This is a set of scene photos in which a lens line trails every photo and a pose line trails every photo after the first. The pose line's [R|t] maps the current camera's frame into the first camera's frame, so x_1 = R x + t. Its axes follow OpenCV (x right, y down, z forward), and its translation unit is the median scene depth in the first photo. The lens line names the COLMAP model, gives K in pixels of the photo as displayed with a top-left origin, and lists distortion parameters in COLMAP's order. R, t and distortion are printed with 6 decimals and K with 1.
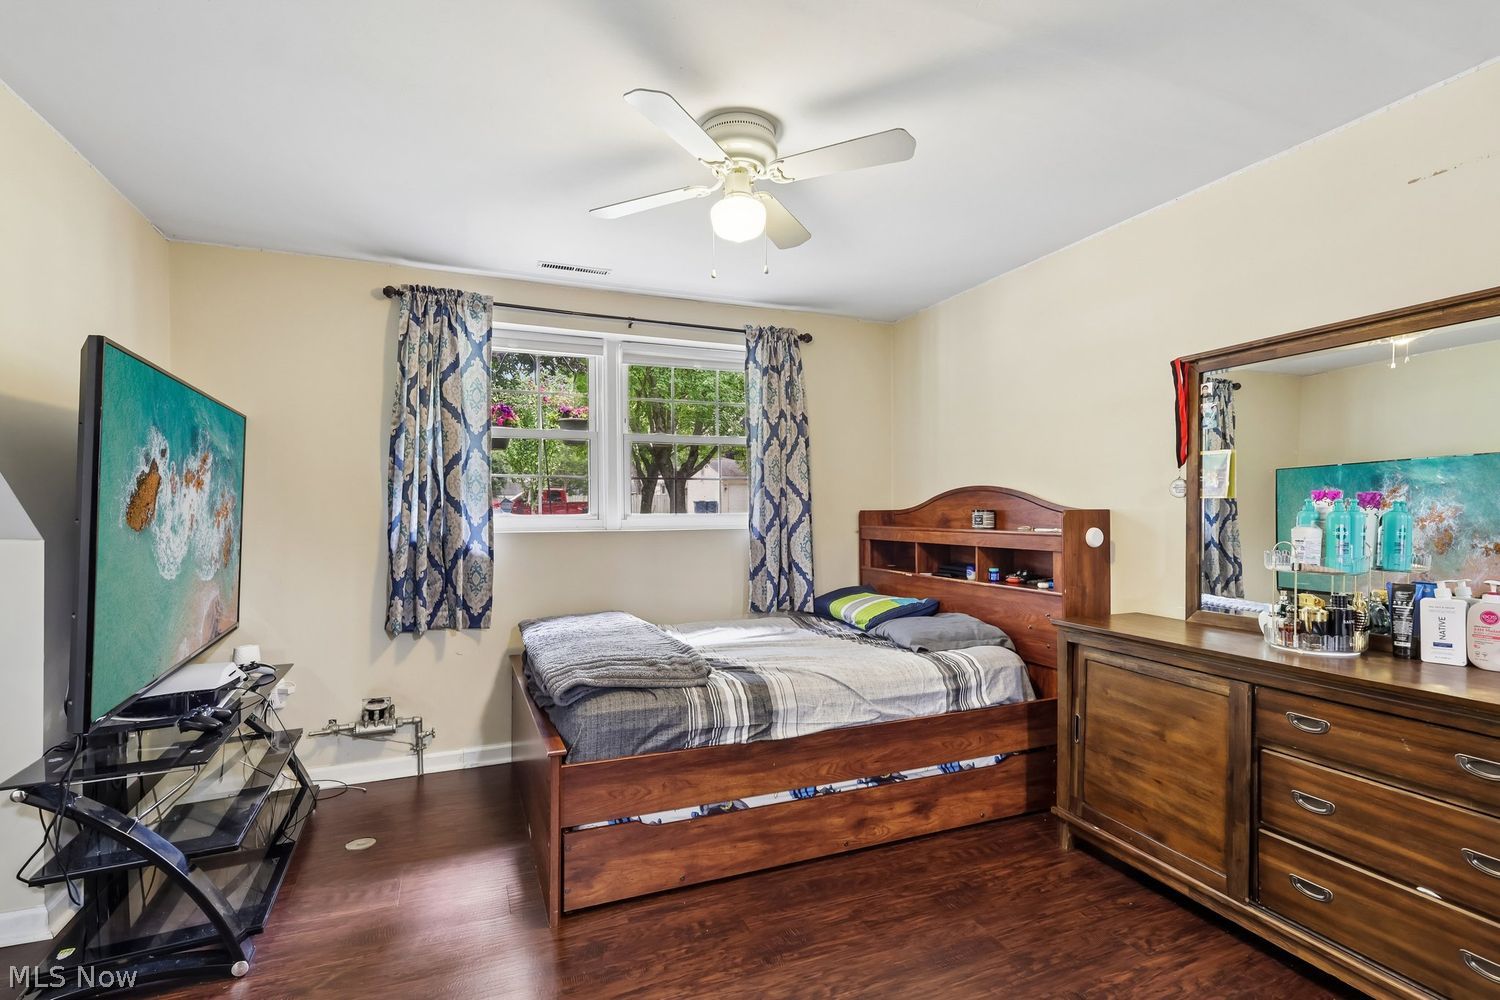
lens RADIAL K [[704.9, 0, 751.9], [0, 704.9, 496.7], [0, 0, 1]] dist [0.000074, 0.000858]
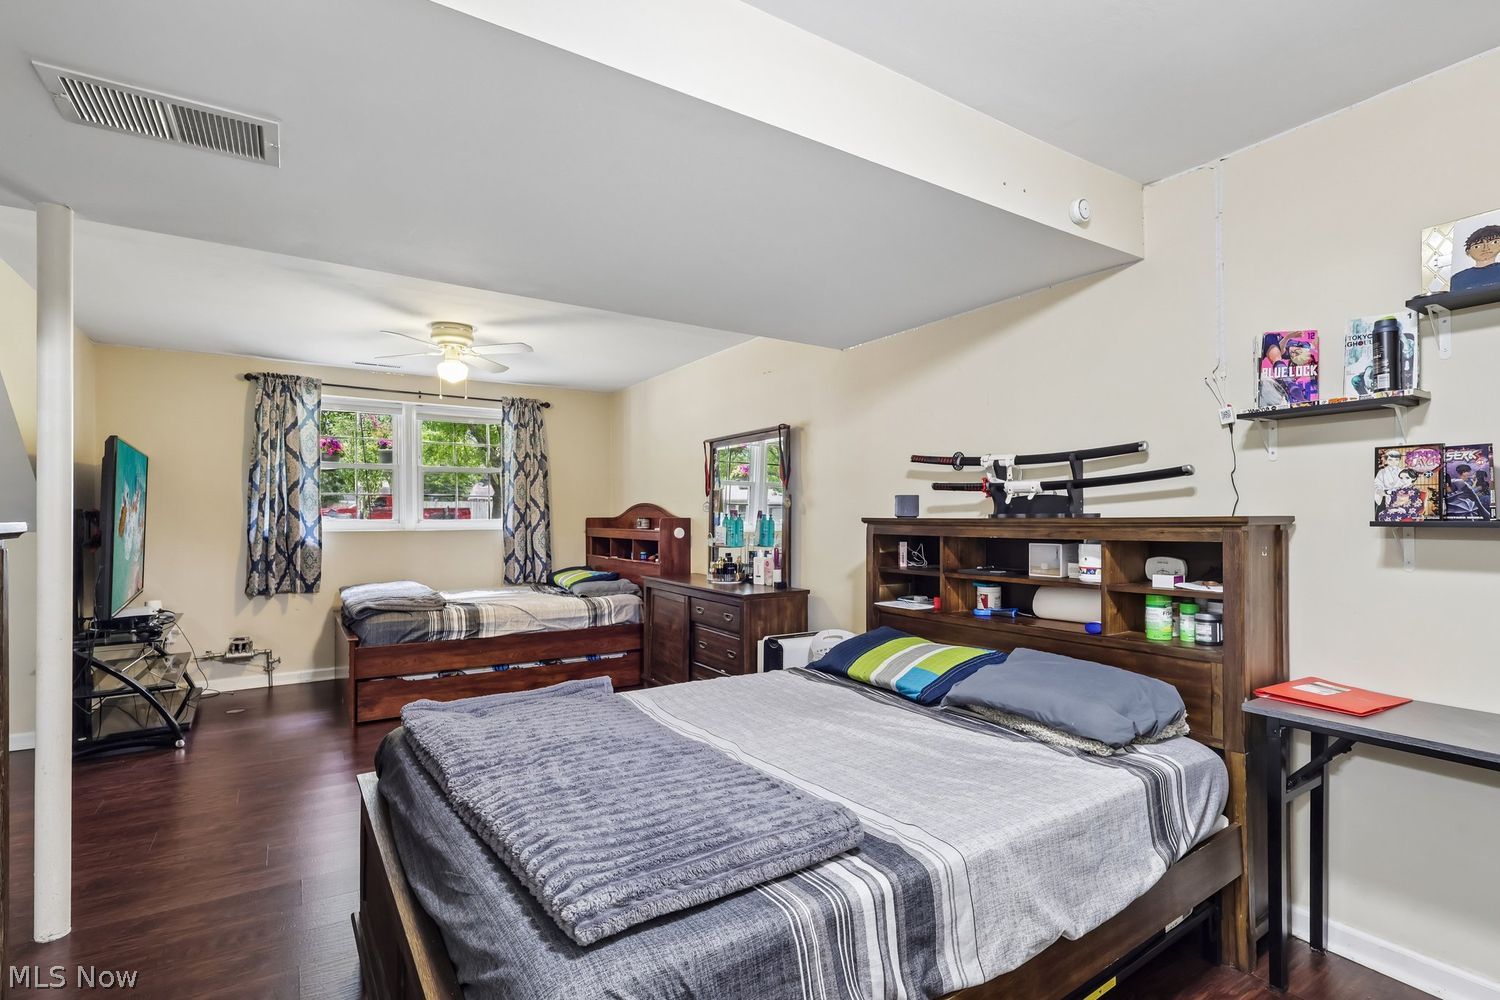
lens RADIAL K [[704.9, 0, 749.3], [0, 704.9, 510.3], [0, 0, 1]] dist [0.000074, 0.000858]
pose [[0.983899, 0.004793, 0.178661, 0.292427], [-0.006812, 0.999920, 0.010687, -0.018956], [-0.178595, -0.011732, 0.983853, -0.721698]]
